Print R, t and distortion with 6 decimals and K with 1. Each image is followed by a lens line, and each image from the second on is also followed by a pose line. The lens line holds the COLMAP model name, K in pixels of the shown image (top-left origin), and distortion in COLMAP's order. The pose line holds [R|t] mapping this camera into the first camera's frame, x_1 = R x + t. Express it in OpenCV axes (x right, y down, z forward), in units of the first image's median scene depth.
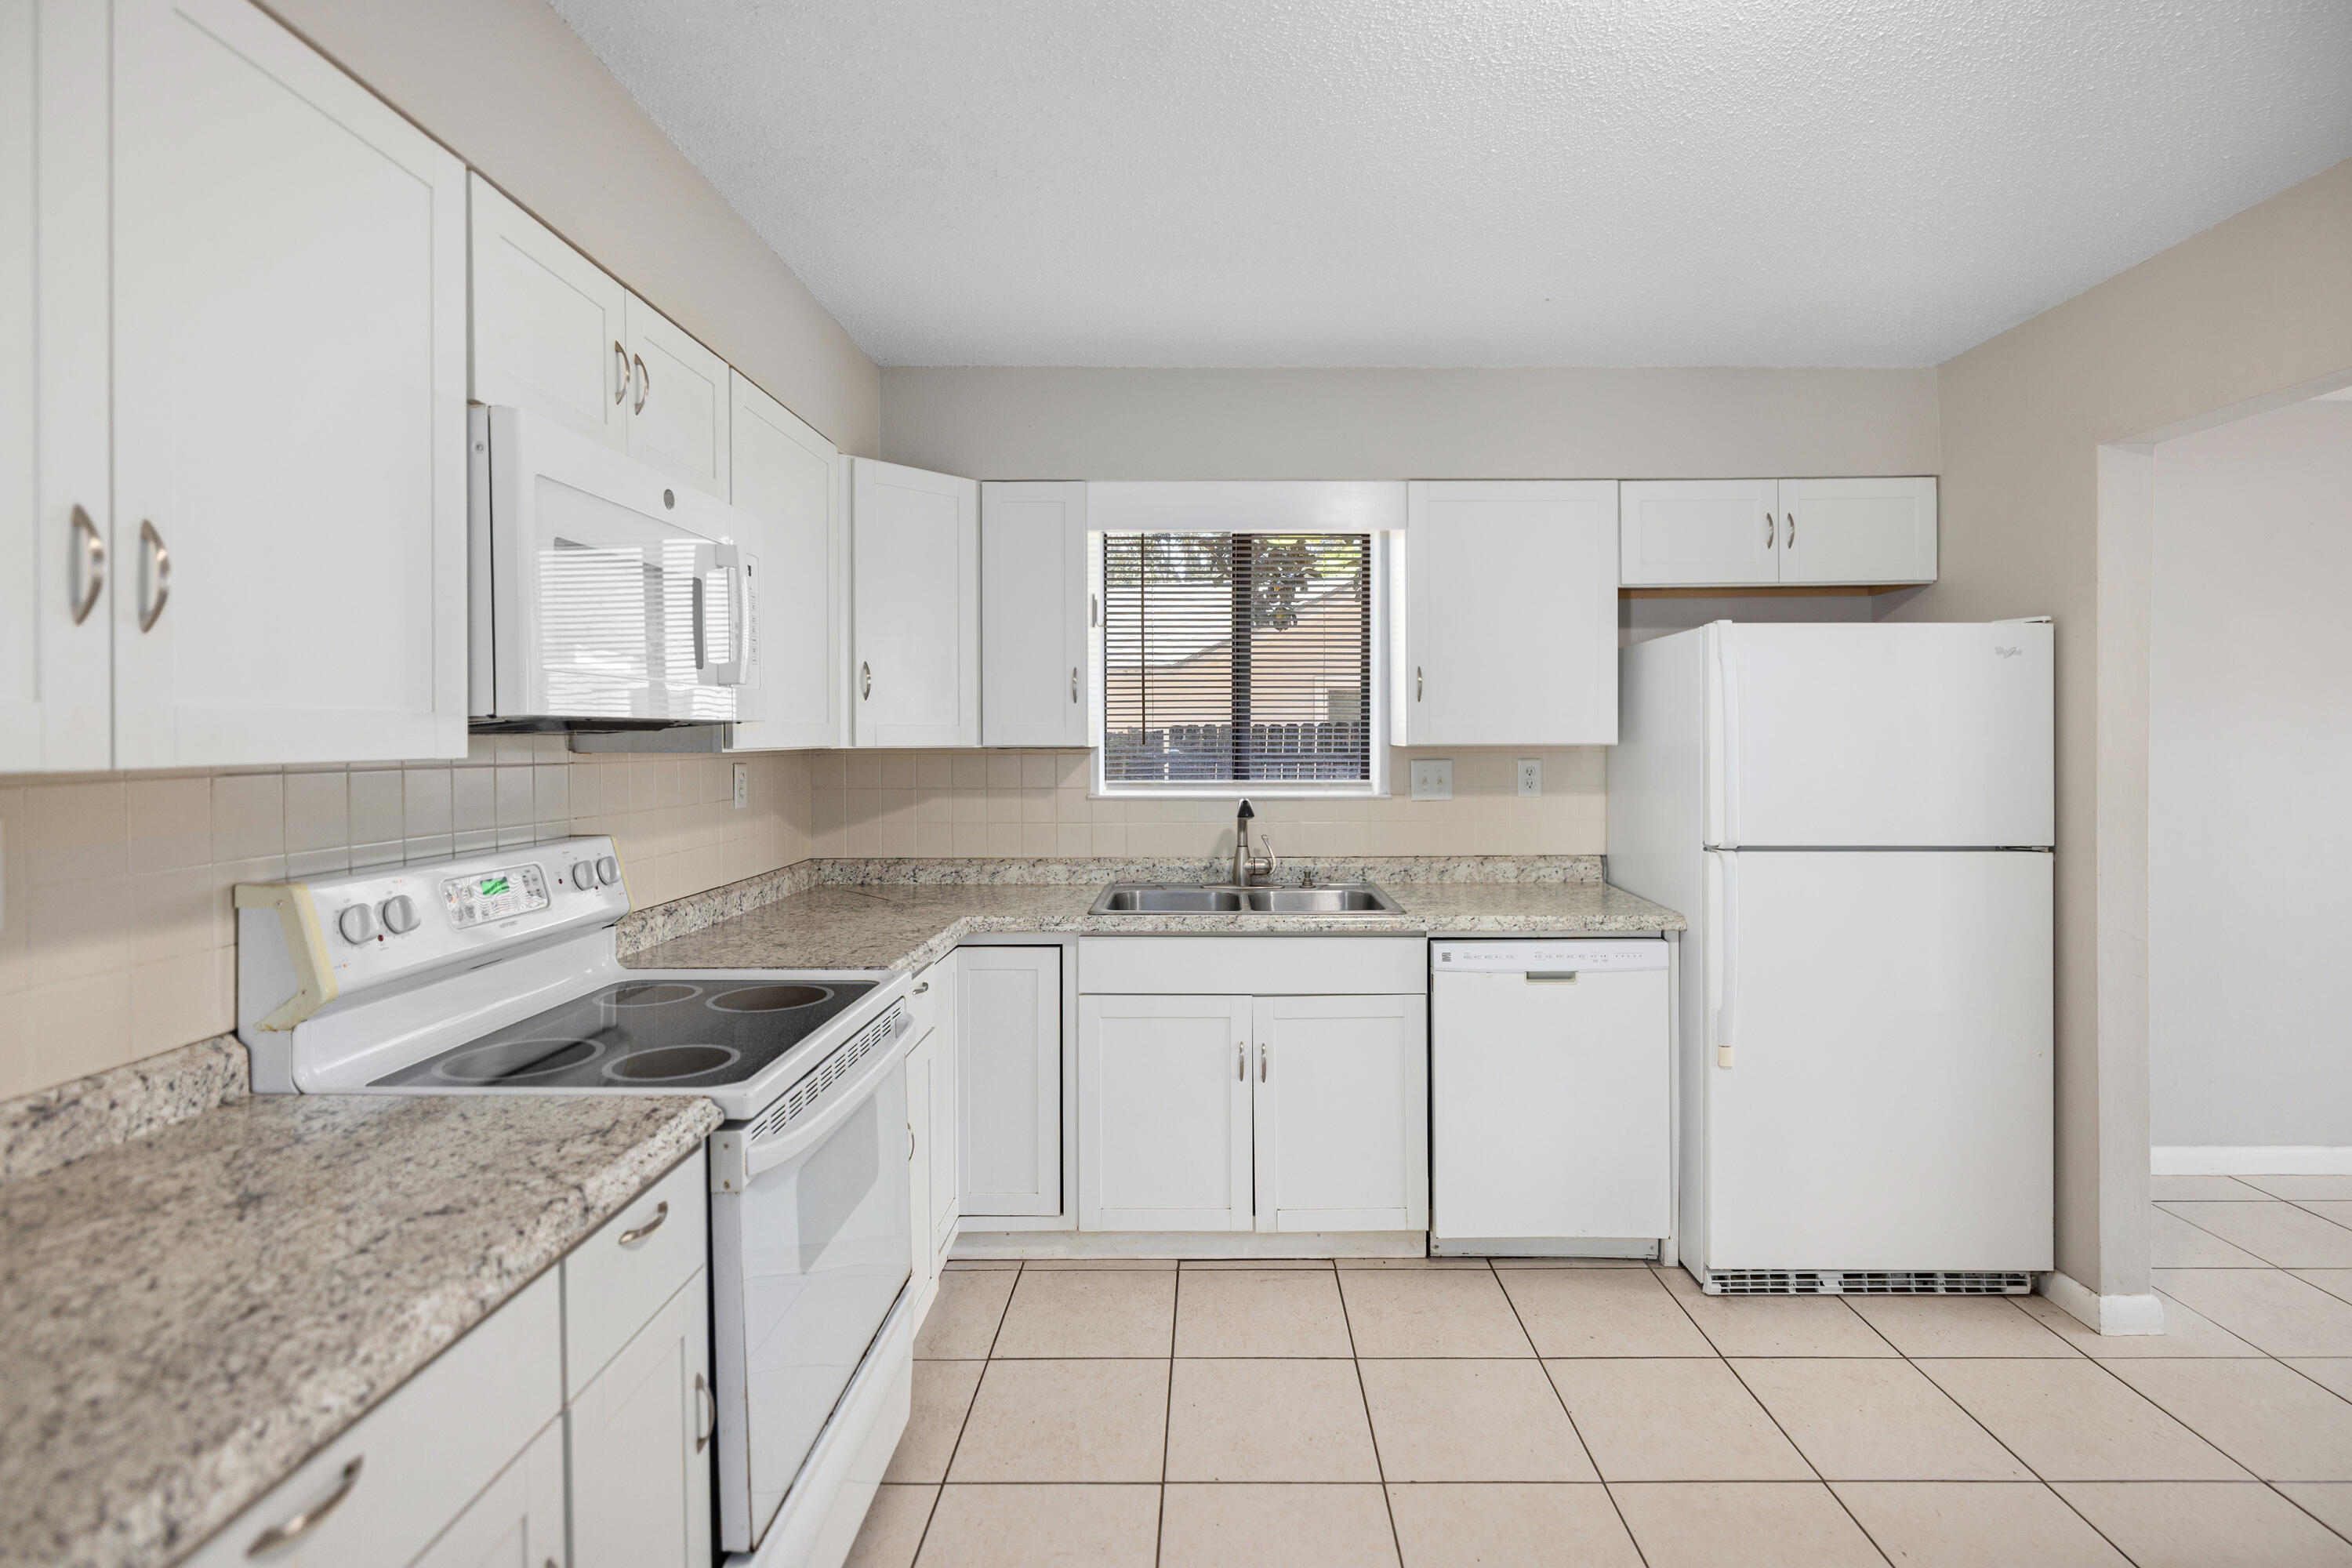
lens RADIAL K [[1110.0, 0, 1206.2], [0, 1110.0, 741.6], [0, 0, 1]] dist [-0.001173, -0.000212]
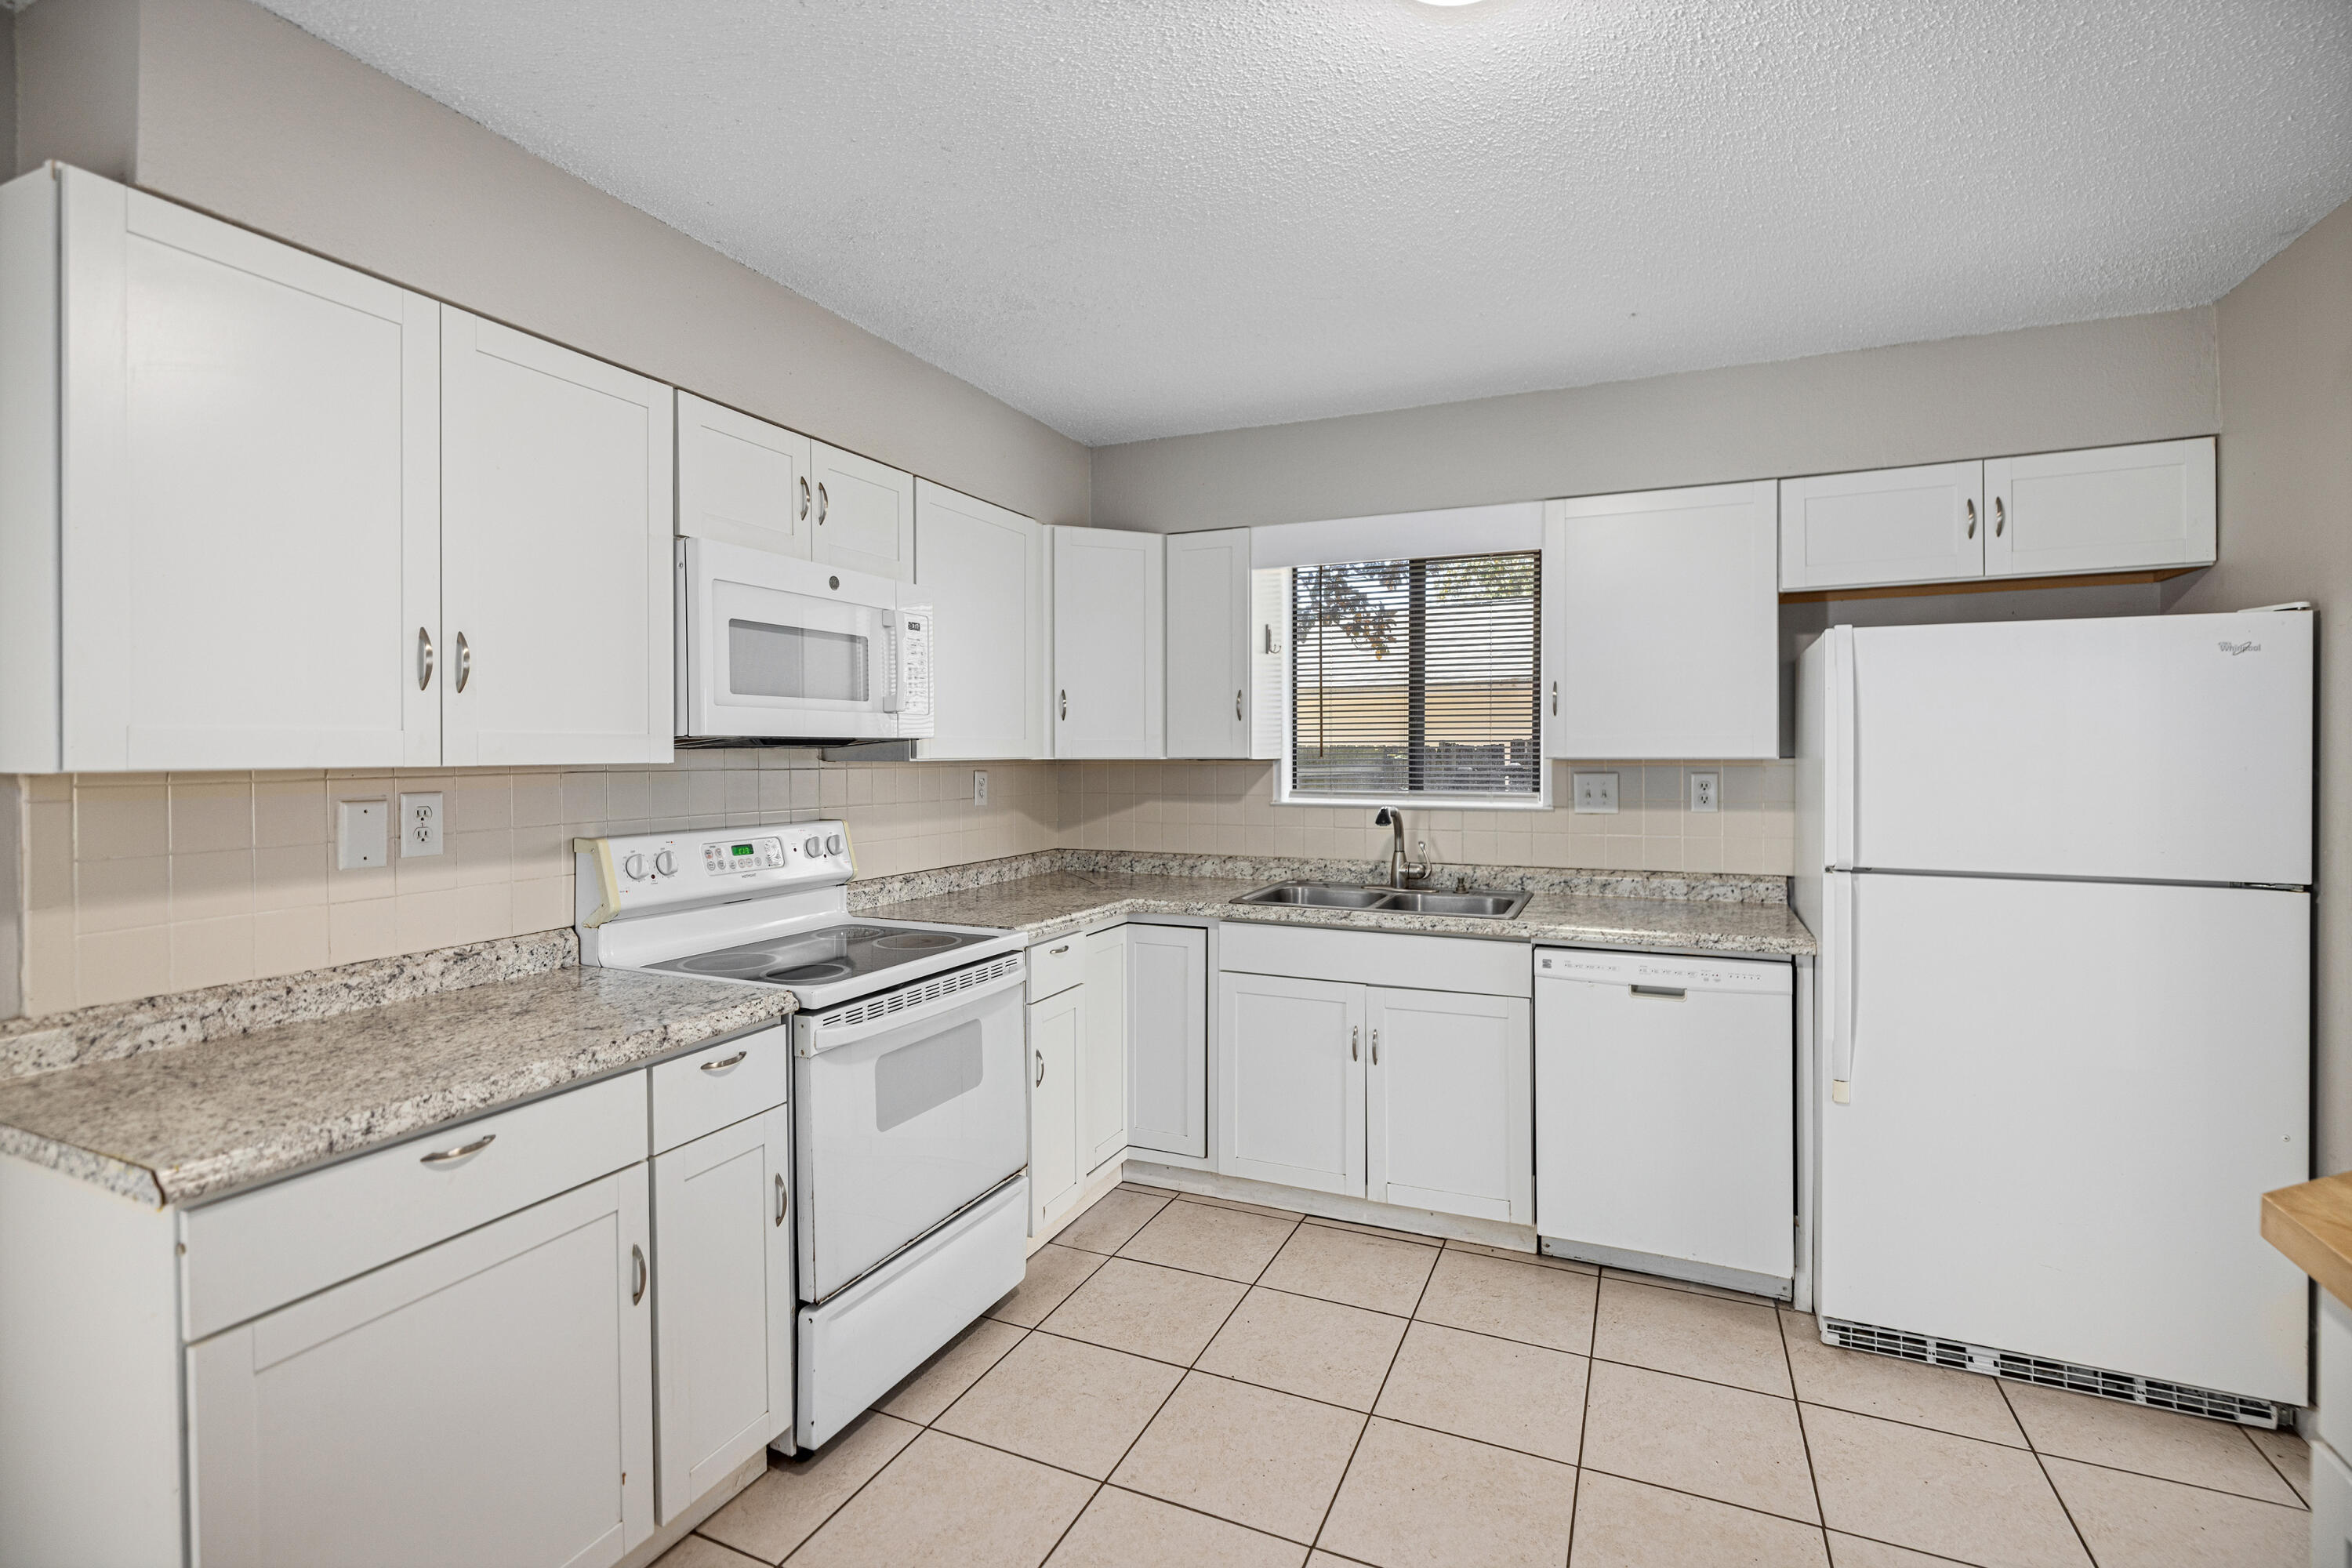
lens RADIAL K [[1077.7, 0, 1167.6], [0, 1077.7, 756.5], [0, 0, 1]] dist [-0.001922, 0.000634]
pose [[0.913474, 0.002853, -0.406887, 0.300000], [-0.002415, 0.999996, 0.001591, 0.000785], [0.406890, -0.000471, 0.913477, -0.057408]]
